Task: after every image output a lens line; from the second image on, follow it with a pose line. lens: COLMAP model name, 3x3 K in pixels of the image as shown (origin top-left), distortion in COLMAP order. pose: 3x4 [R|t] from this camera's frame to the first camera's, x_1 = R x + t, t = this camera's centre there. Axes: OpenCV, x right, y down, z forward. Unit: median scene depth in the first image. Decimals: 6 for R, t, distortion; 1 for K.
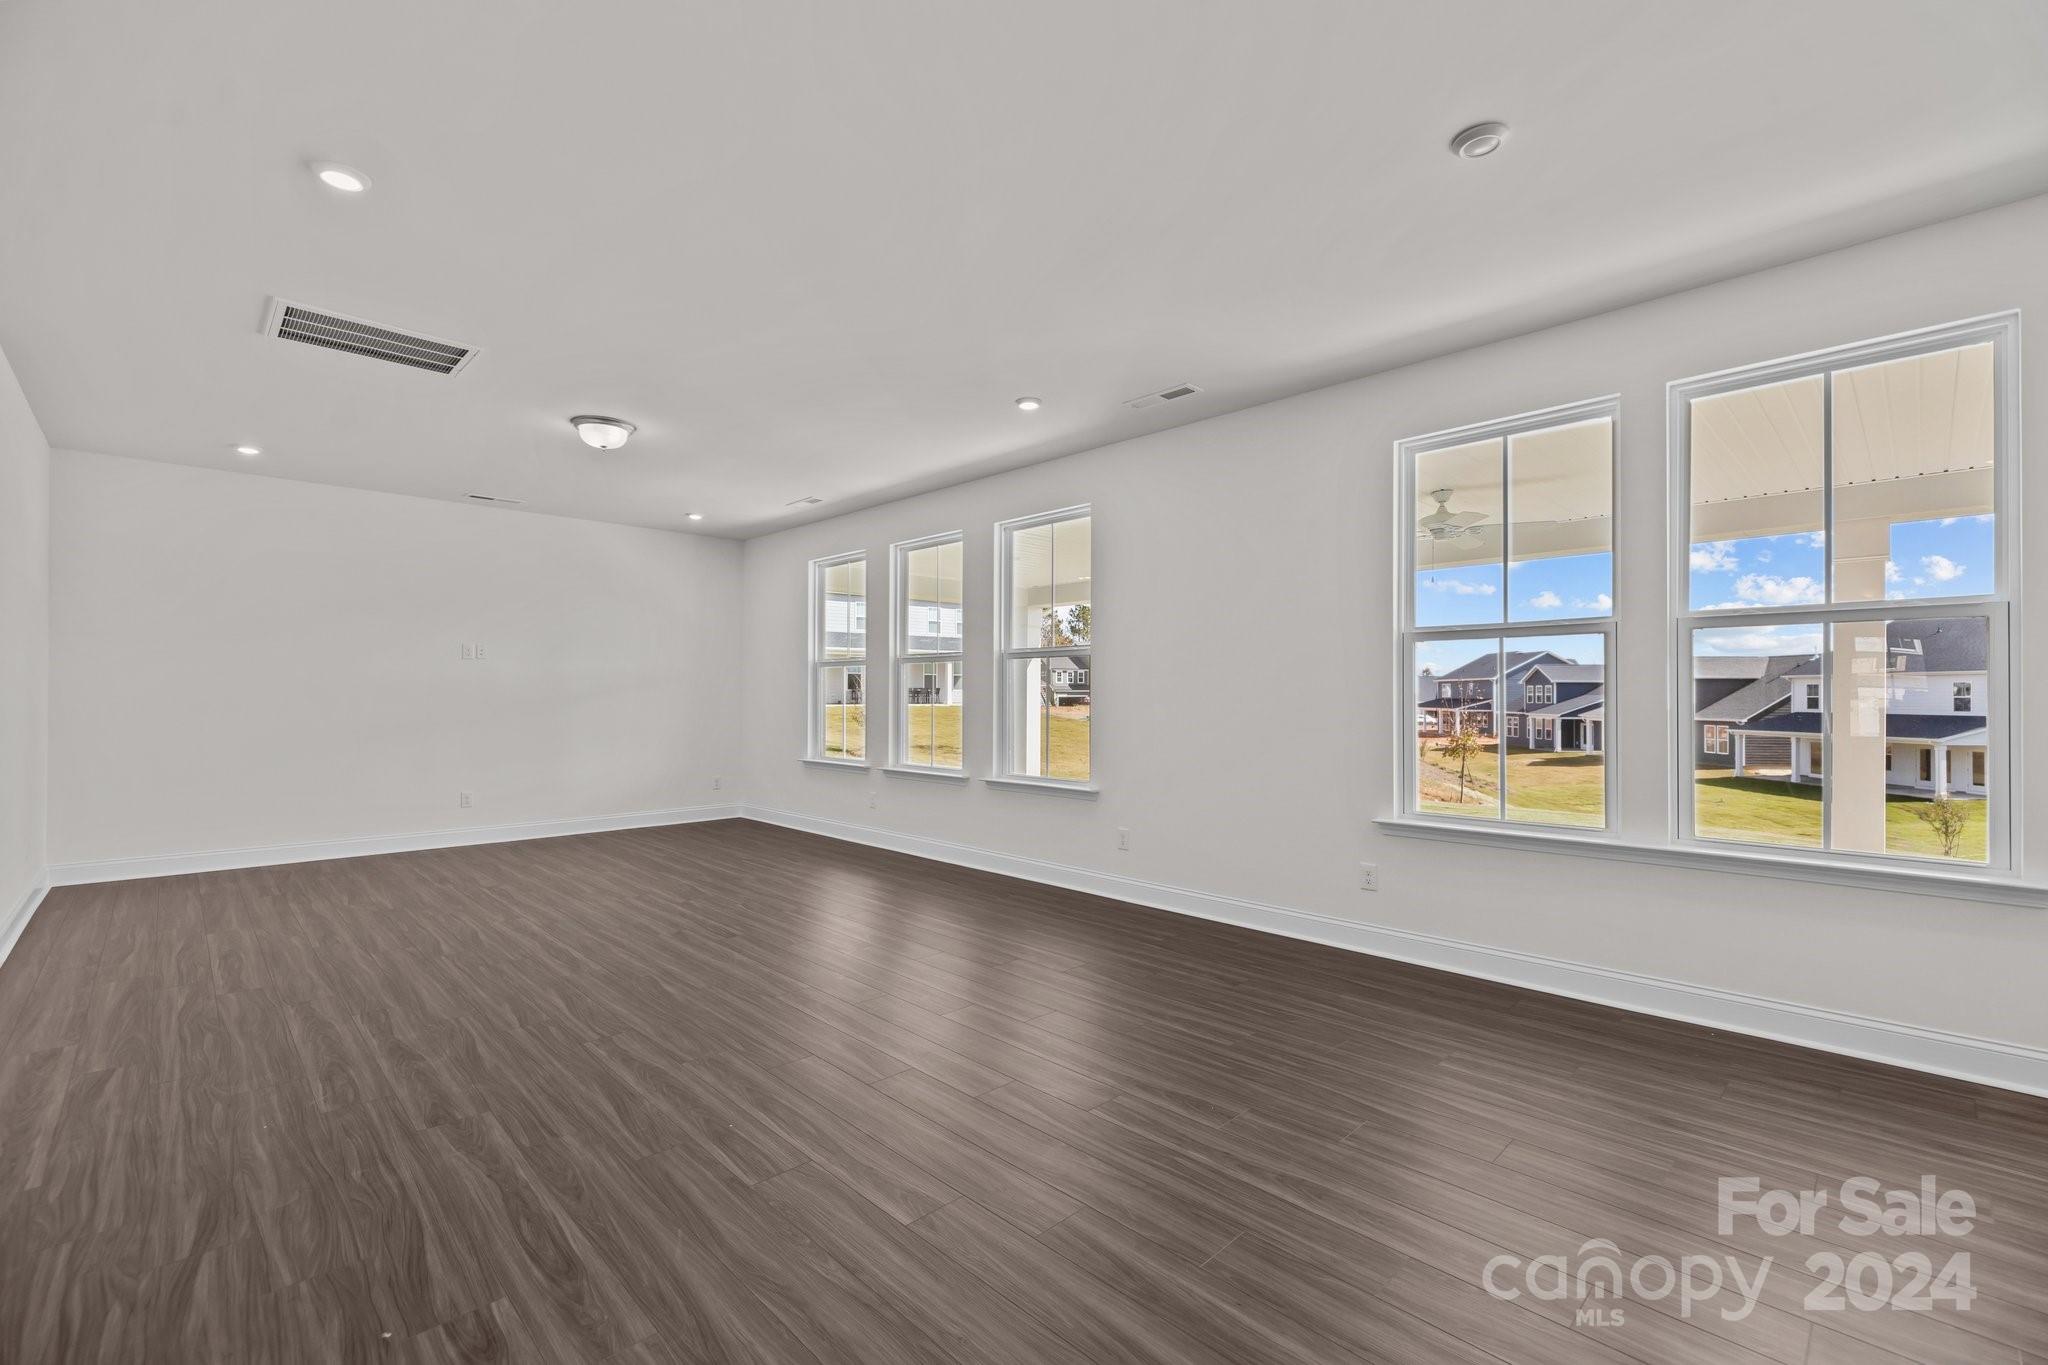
lens RADIAL K [[875.8, 0, 1024.0], [0, 875.8, 690.6], [0, 0, 1]] dist [-0.000315, -0.000155]
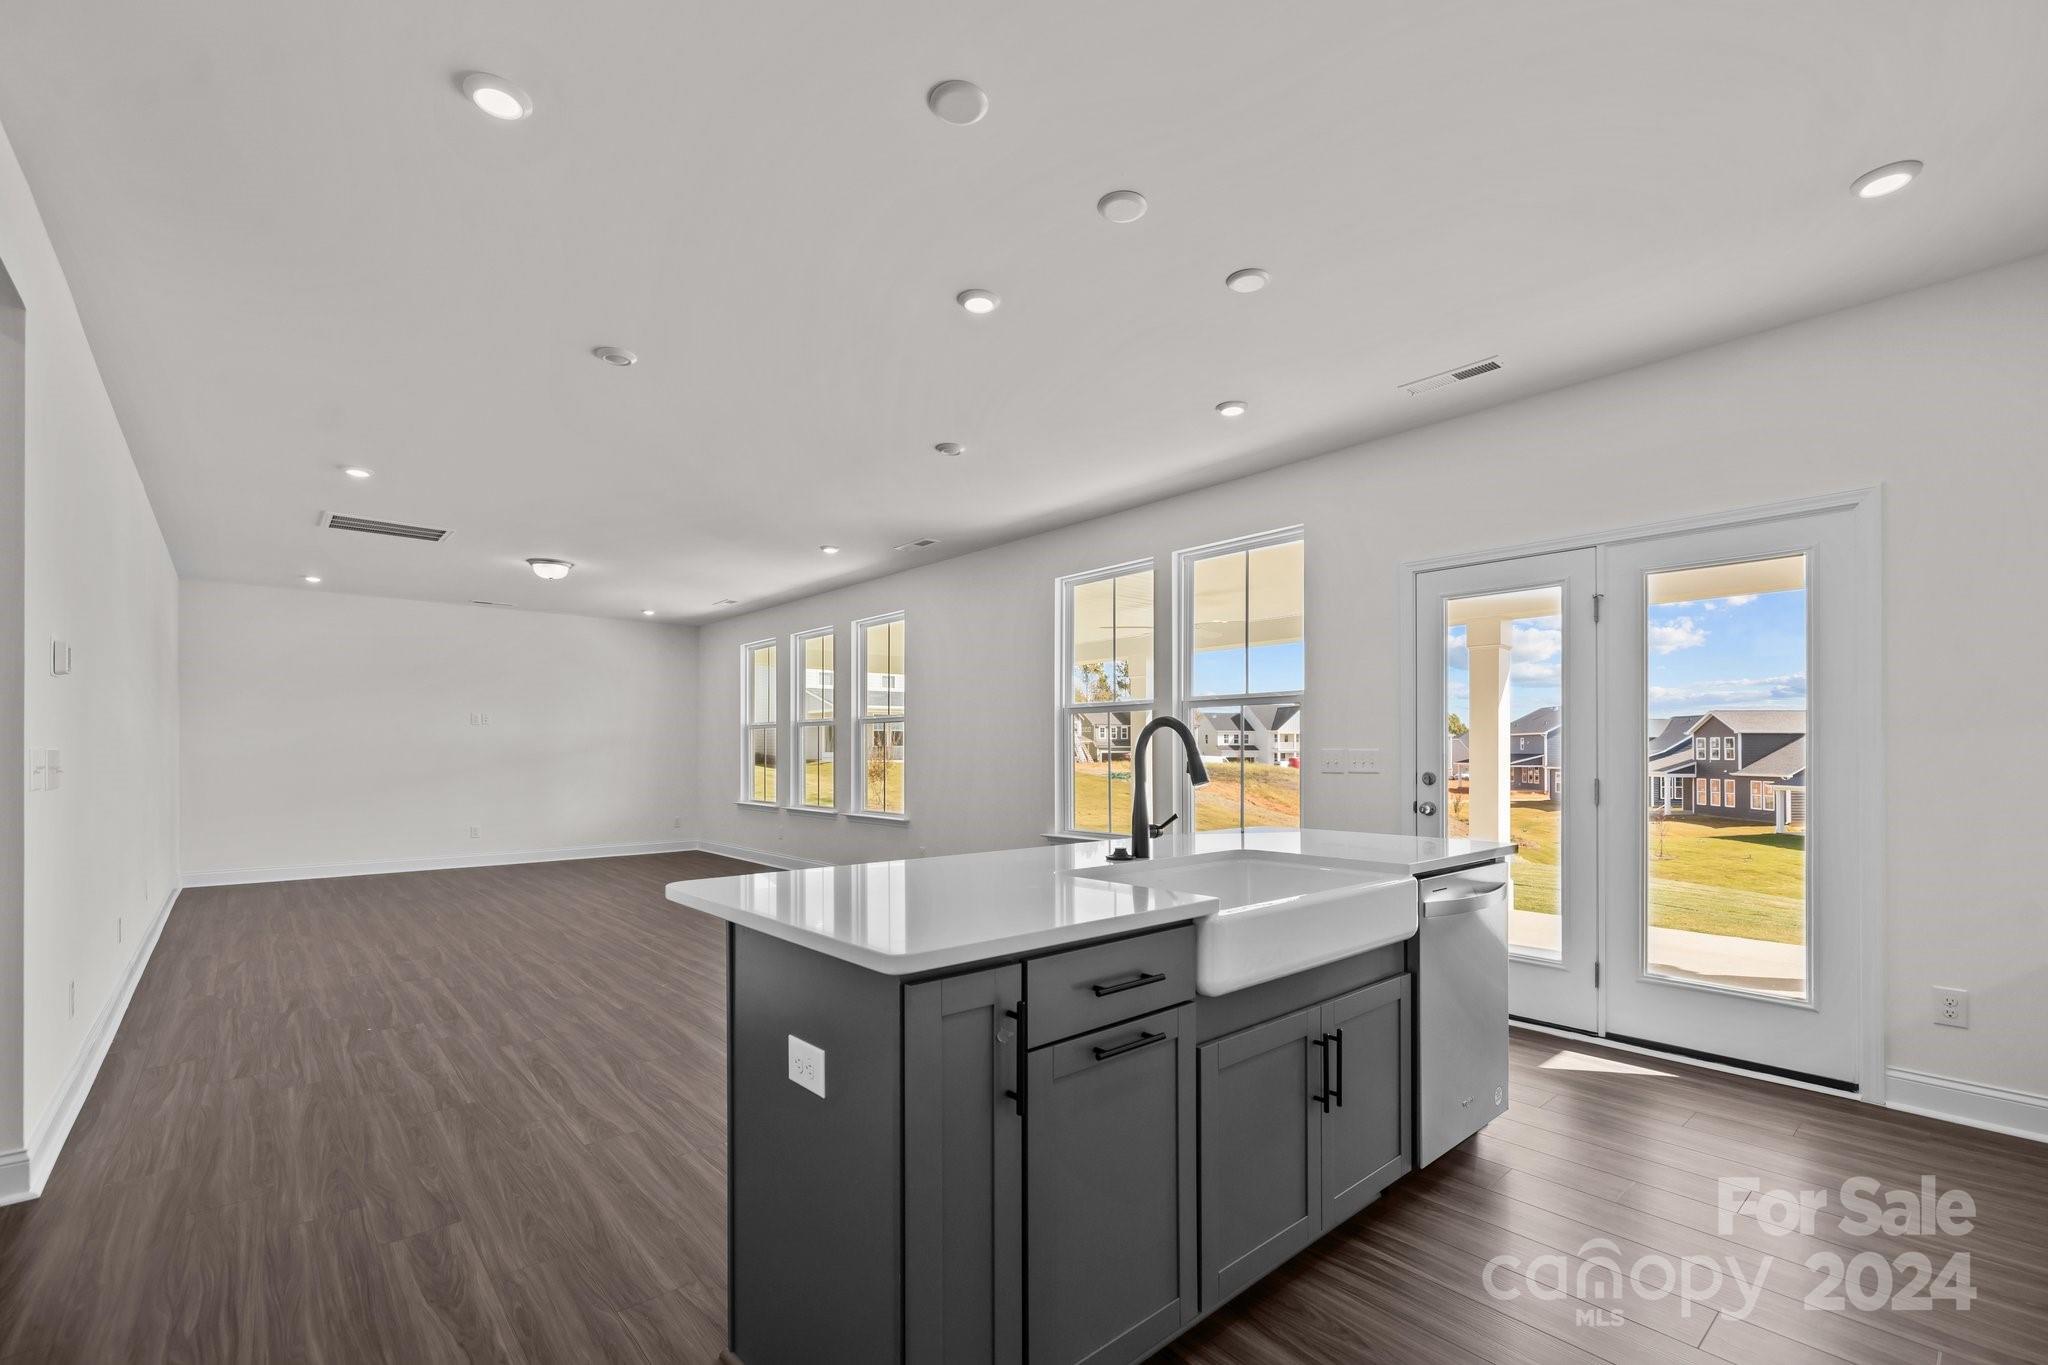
lens RADIAL K [[895.0, 0, 1039.6], [0, 895.0, 751.8], [0, 0, 1]] dist [-0.002537, -0.000385]
pose [[0.998914, -0.001934, -0.046559, 0.278016], [0.002203, 0.999981, 0.005714, -0.000735], [0.046547, -0.005811, 0.998899, -0.306158]]
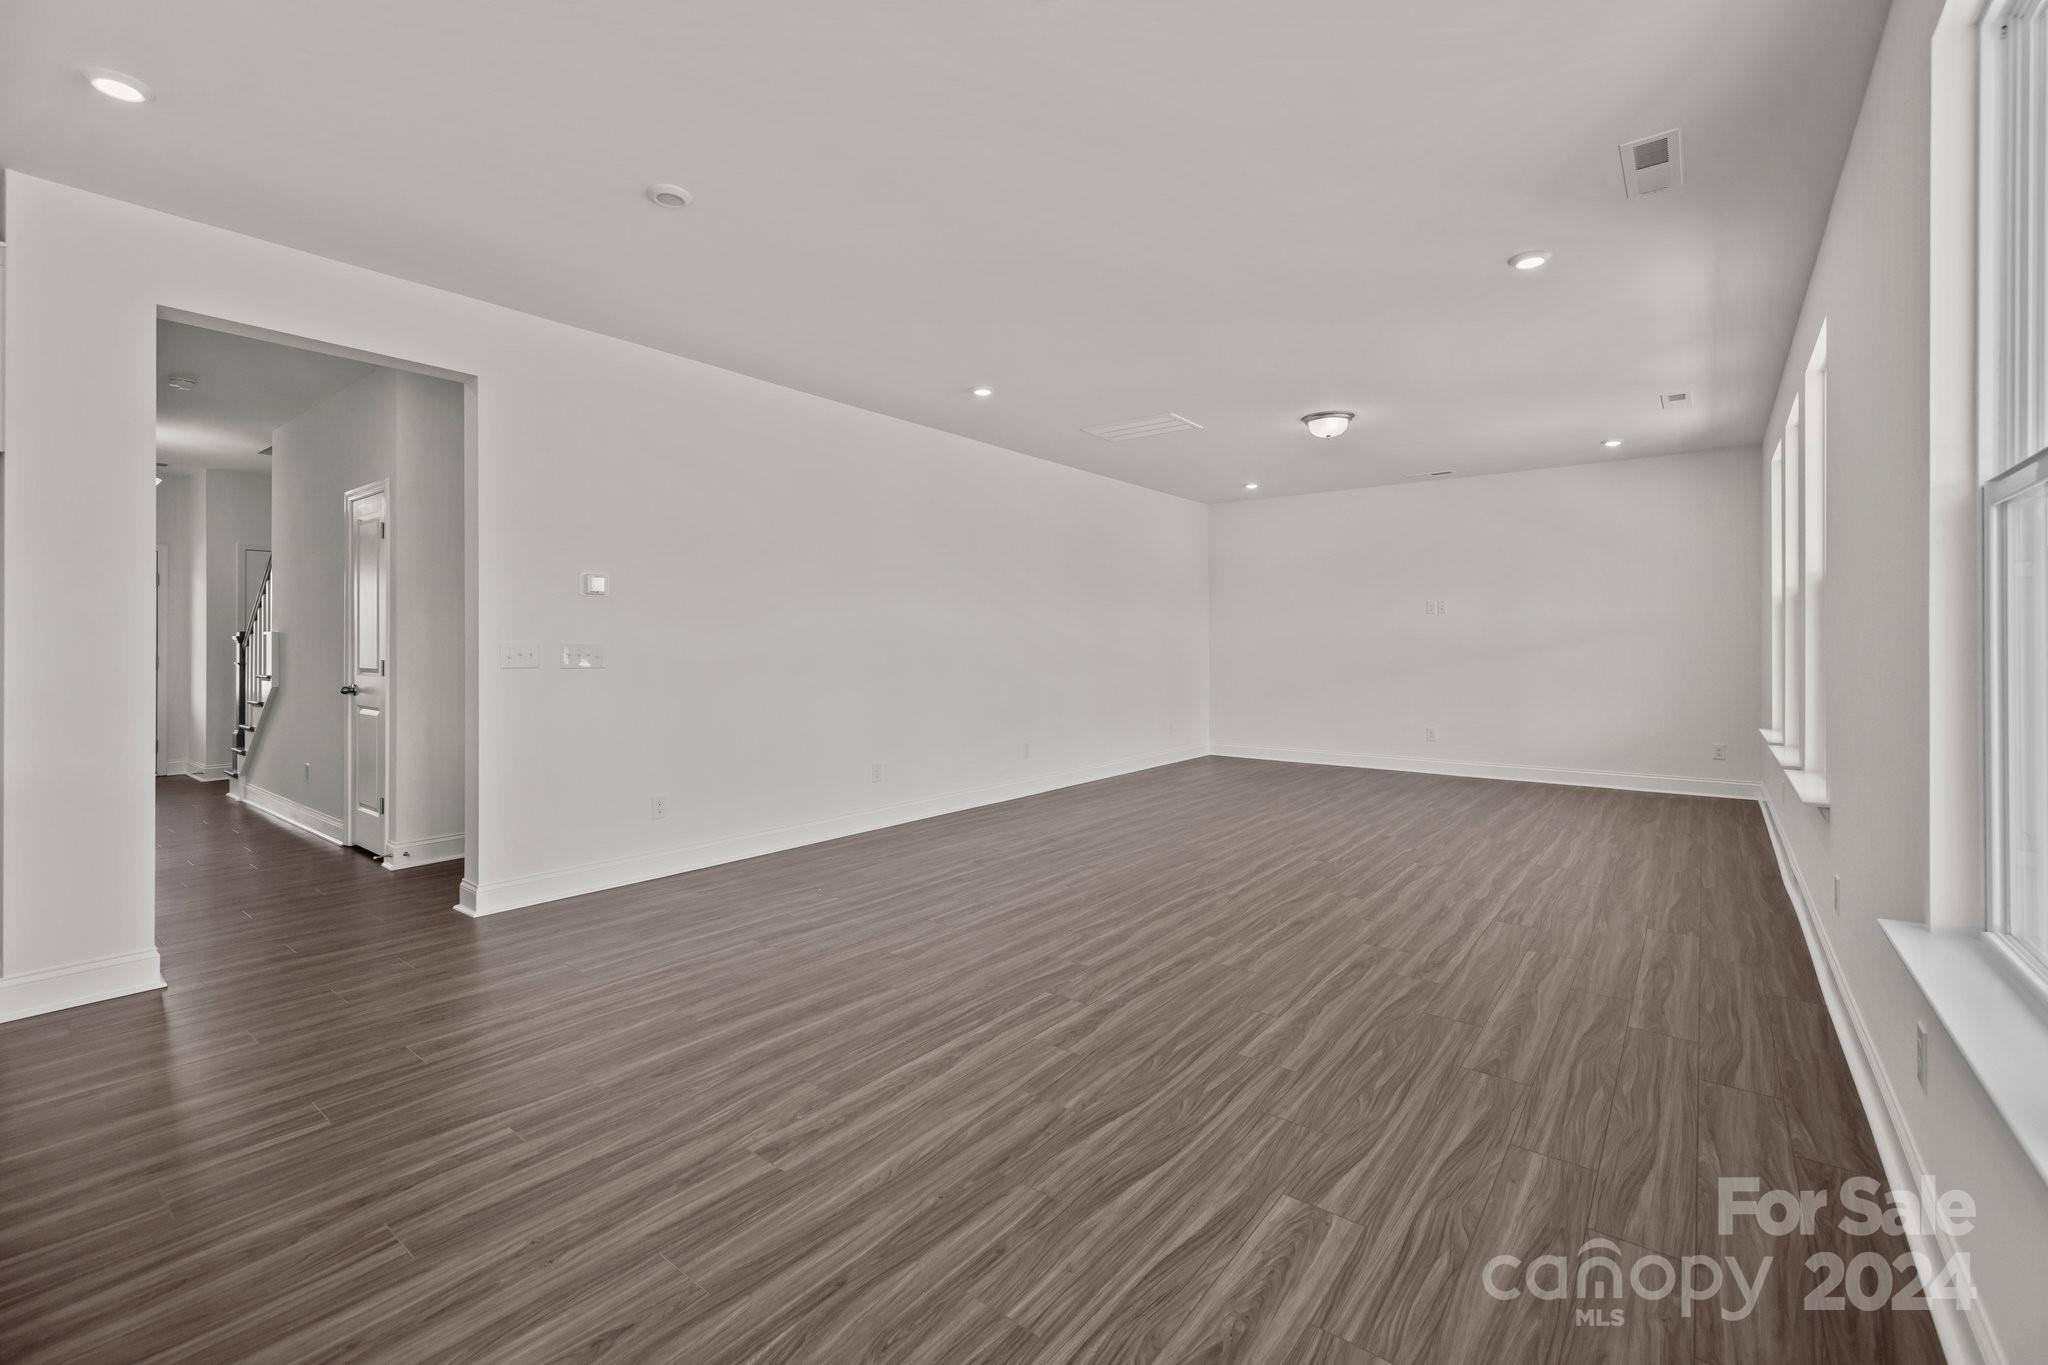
lens RADIAL K [[875.8, 0, 1014.2], [0, 875.8, 680.6], [0, 0, 1]] dist [-0.000315, -0.000155]
pose [[0.127656, 0.041095, -0.990967, 0.470056], [0.007640, 0.999071, 0.042415, -0.000492], [0.991789, -0.012986, 0.127224, 0.303364]]
